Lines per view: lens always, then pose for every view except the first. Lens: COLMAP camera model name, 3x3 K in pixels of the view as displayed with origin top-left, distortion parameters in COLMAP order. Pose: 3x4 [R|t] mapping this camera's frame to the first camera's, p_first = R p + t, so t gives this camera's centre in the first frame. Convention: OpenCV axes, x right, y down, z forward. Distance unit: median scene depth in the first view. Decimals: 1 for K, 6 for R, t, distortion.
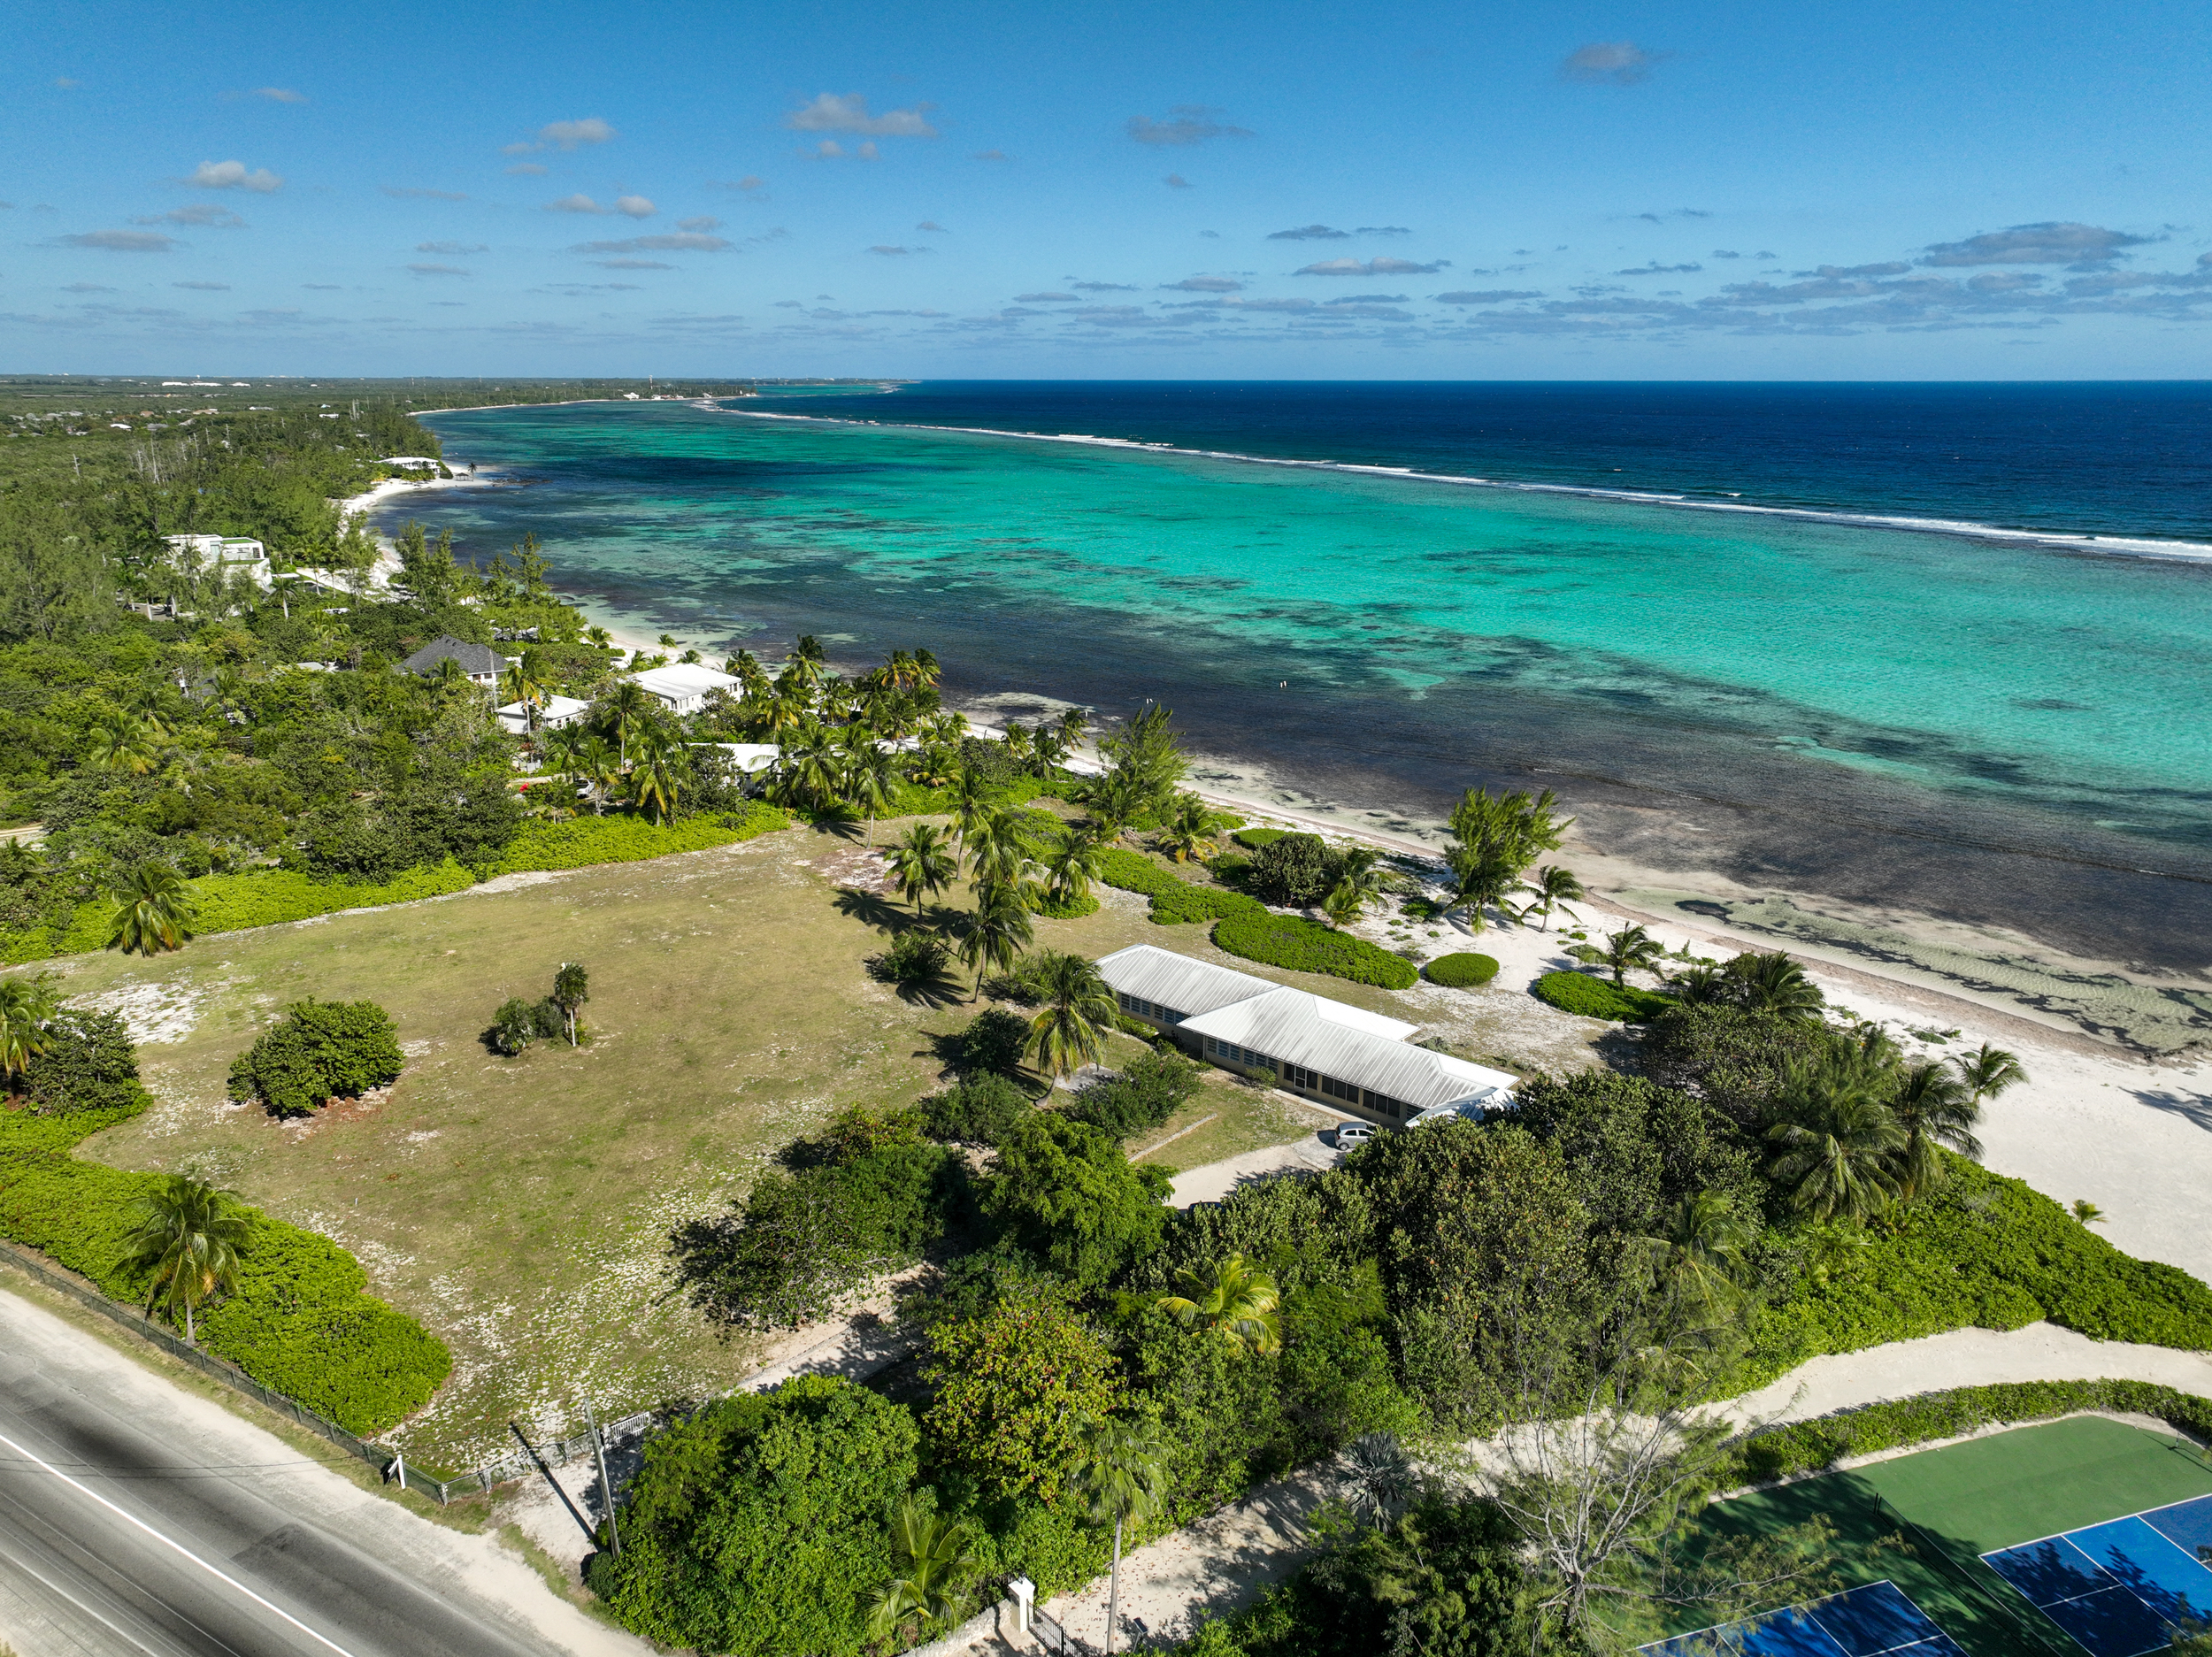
lens RADIAL K [[1521.7, 0, 1103.6], [0, 1521.7, 926.2], [0, 0, 1]] dist [0.005267, 0.004321]
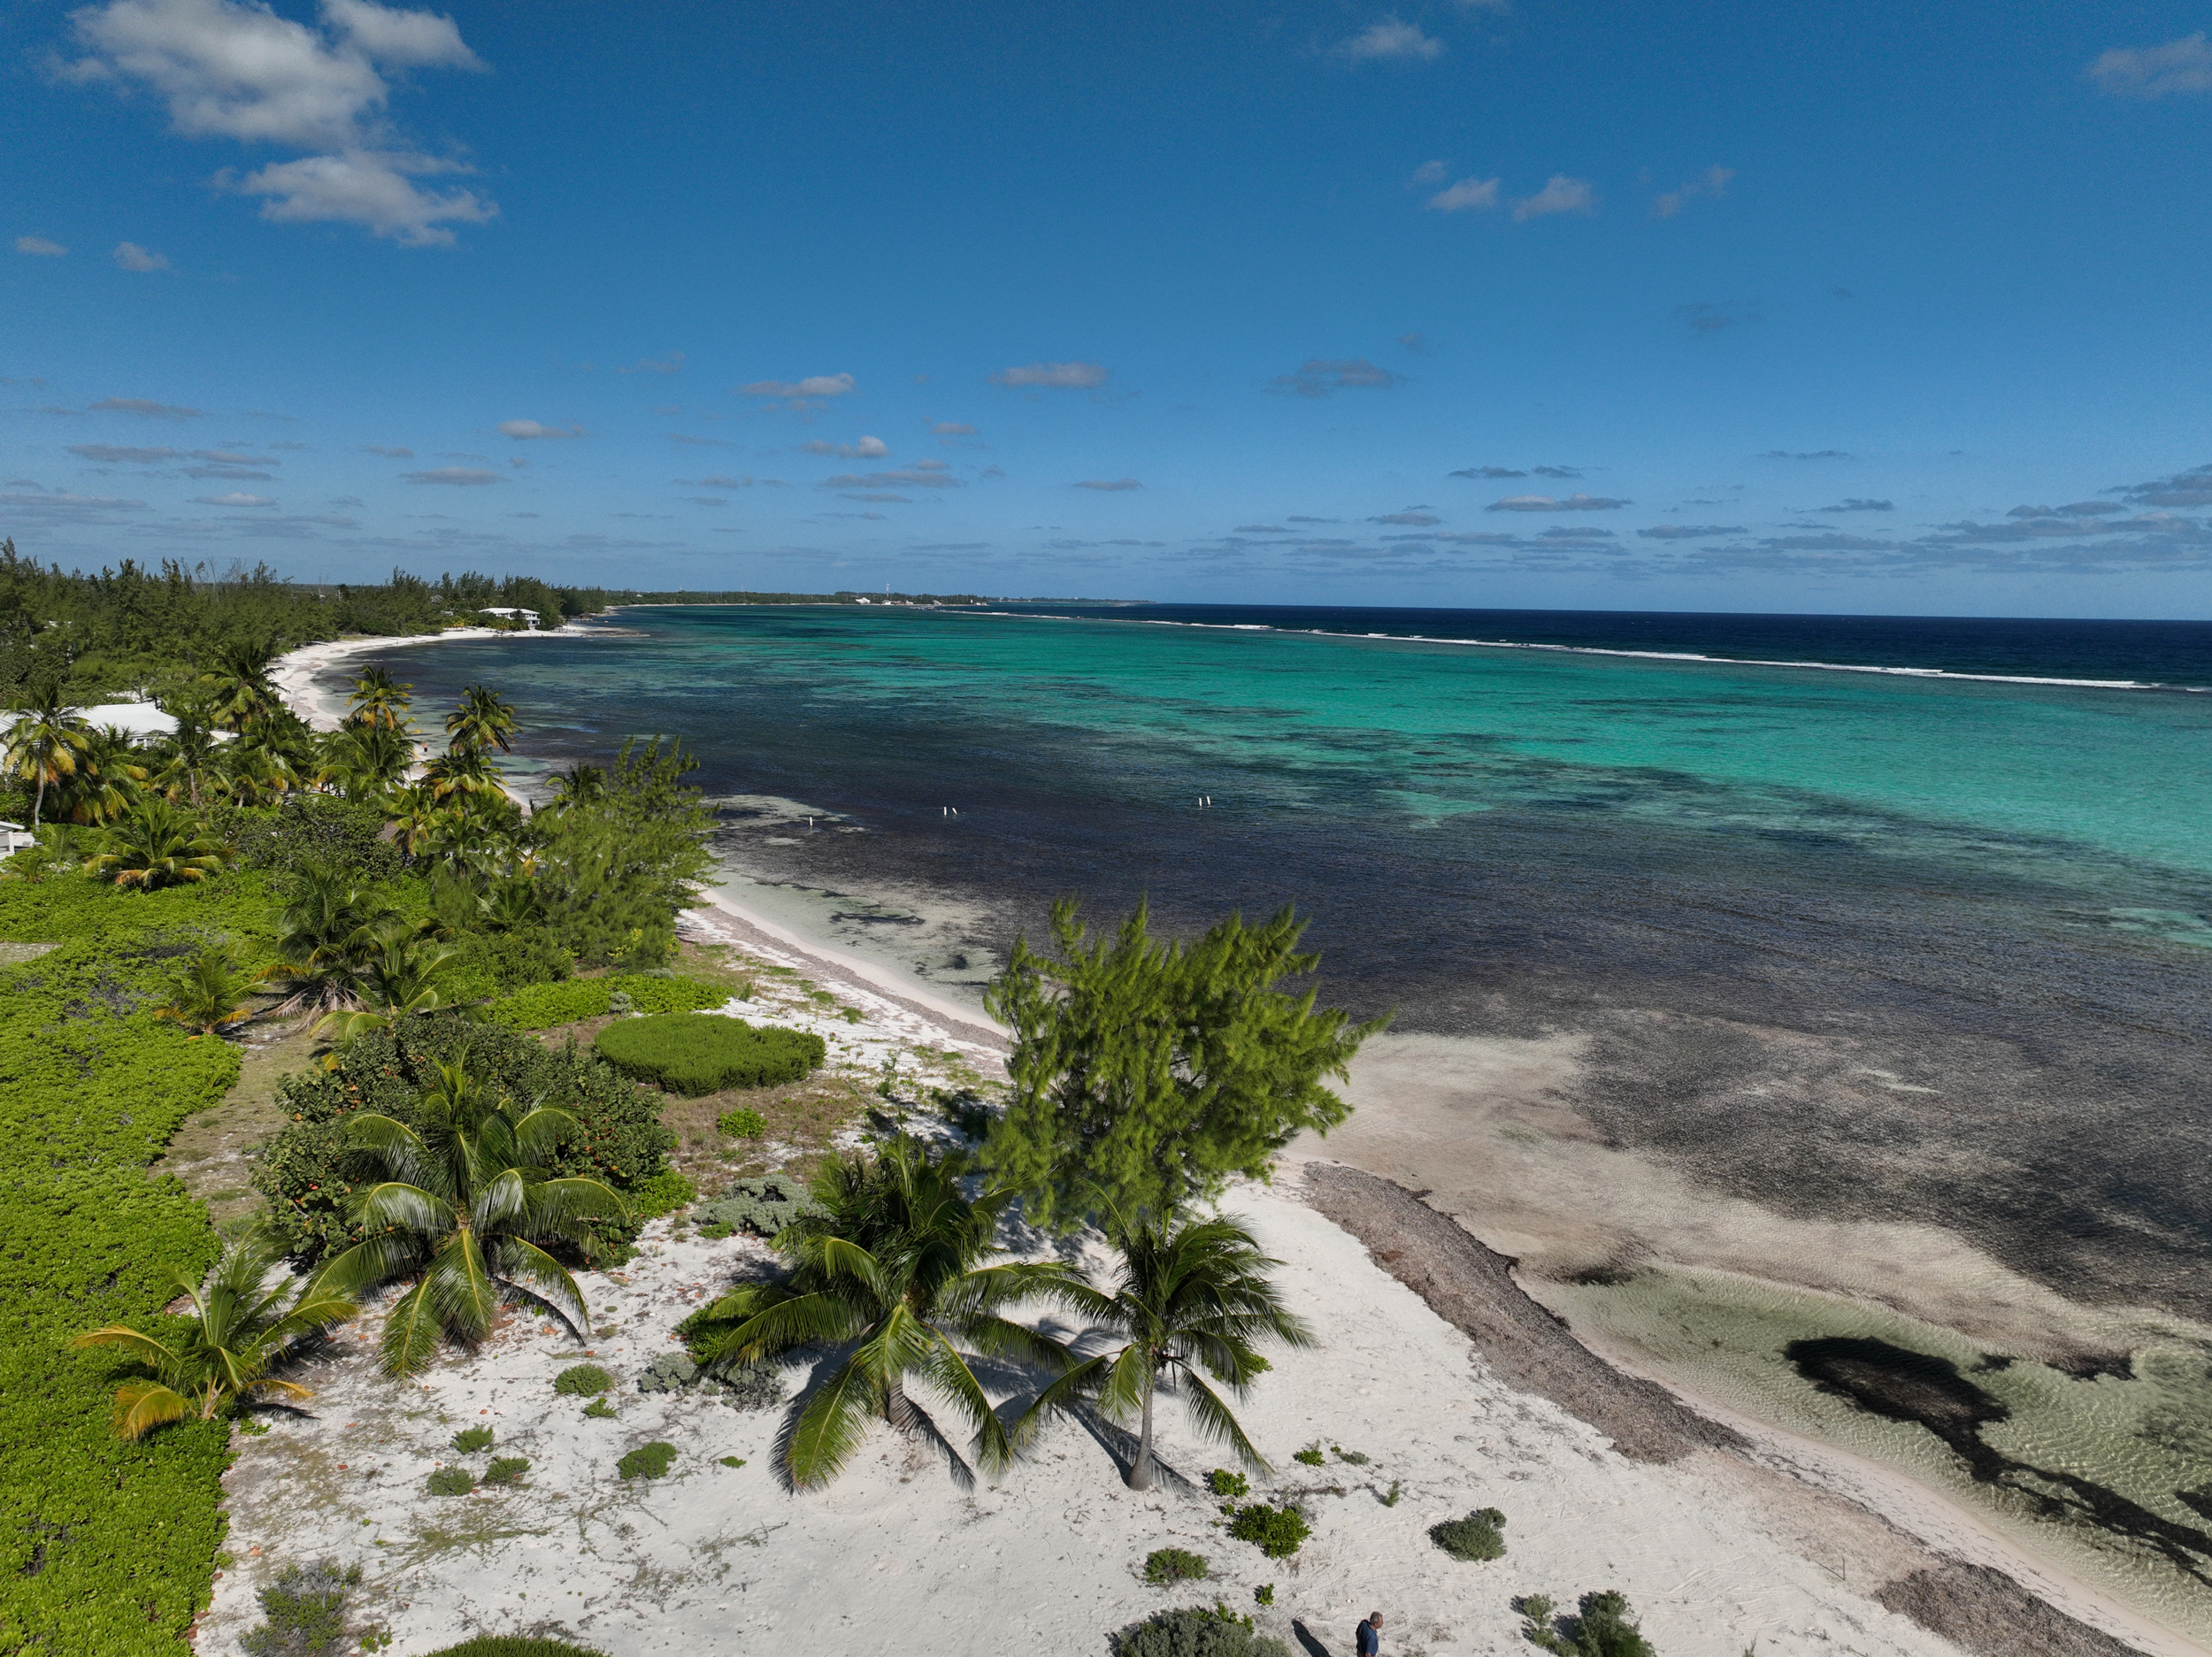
lens RADIAL K [[1557.7, 0, 1107.9], [0, 1557.7, 816.9], [0, 0, 1]] dist [0.005020, 0.004725]
pose [[0.988195, 0.036802, -0.148715, 0.270091], [-0.066969, 0.976830, -0.203270, -0.040723], [0.137789, 0.210830, 0.967763, 0.635231]]
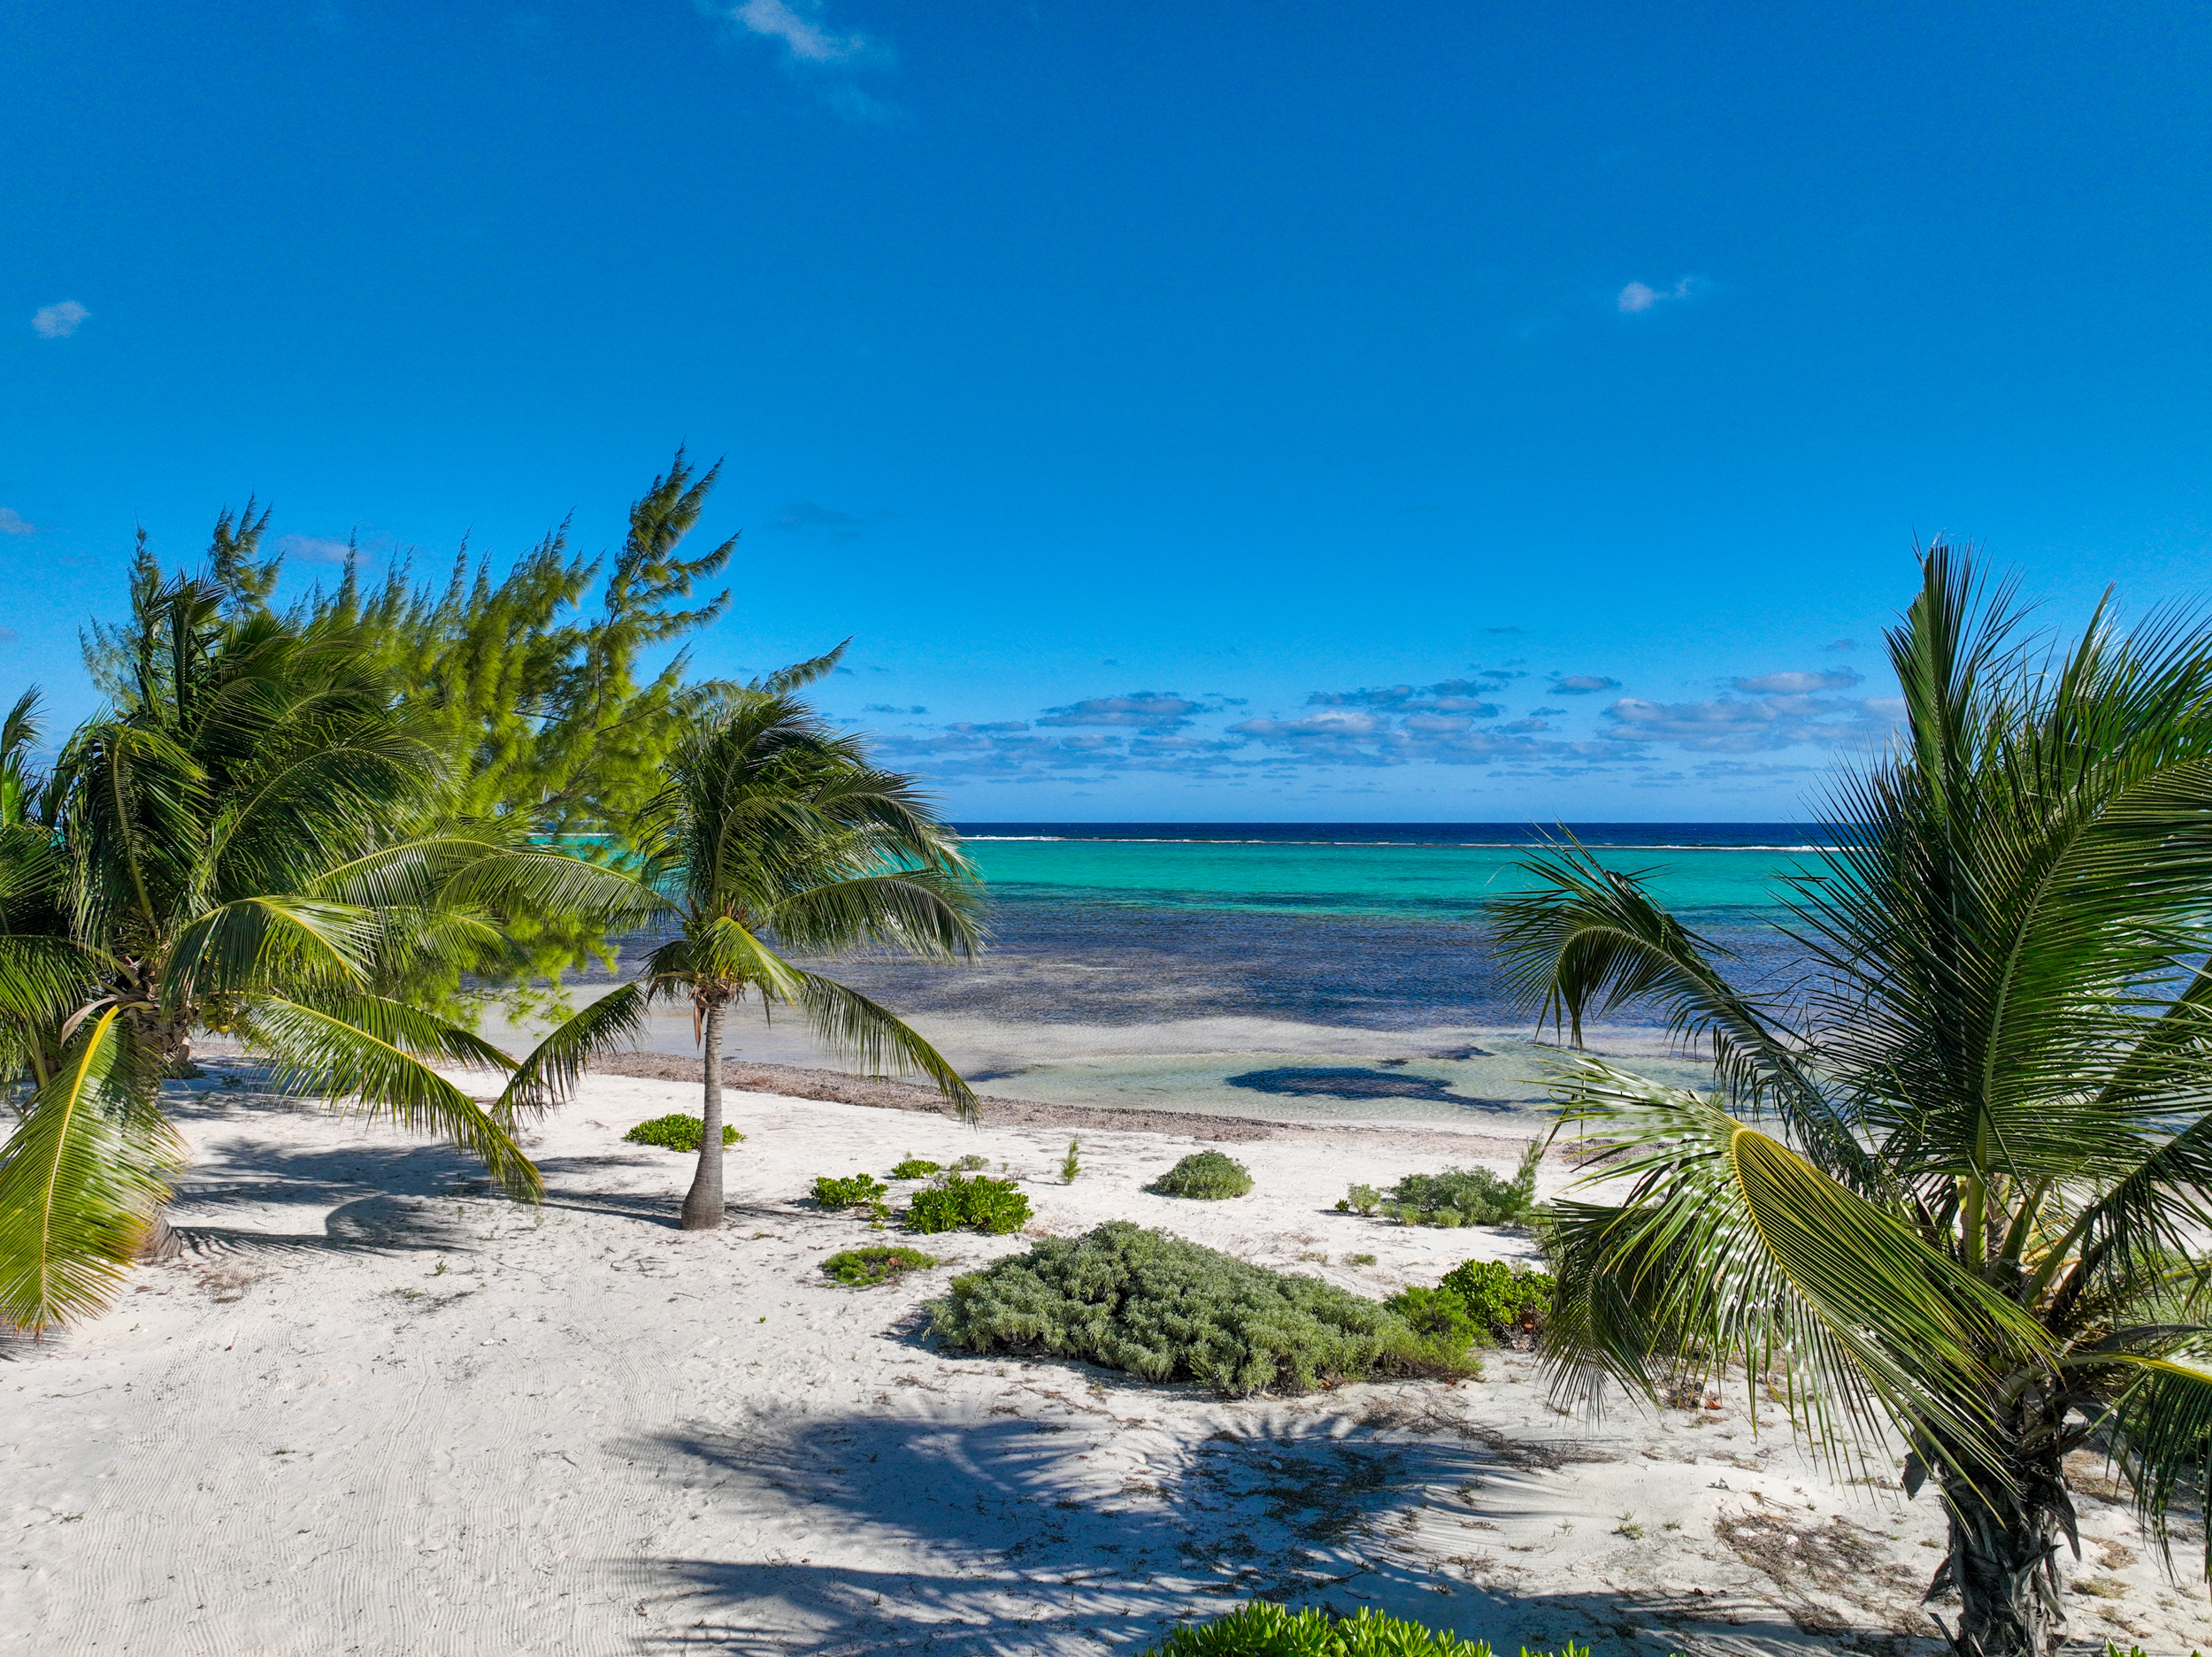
lens RADIAL K [[1568.8, 0, 1111.9], [0, 1568.8, 834.6], [0, 0, 1]] dist [-0.002053, 0.021065]
pose [[0.855182, -0.001546, 0.518325, 0.212925], [0.172825, 0.943622, -0.282328, 0.014045], [-0.488667, 0.331021, 0.807236, 0.738160]]
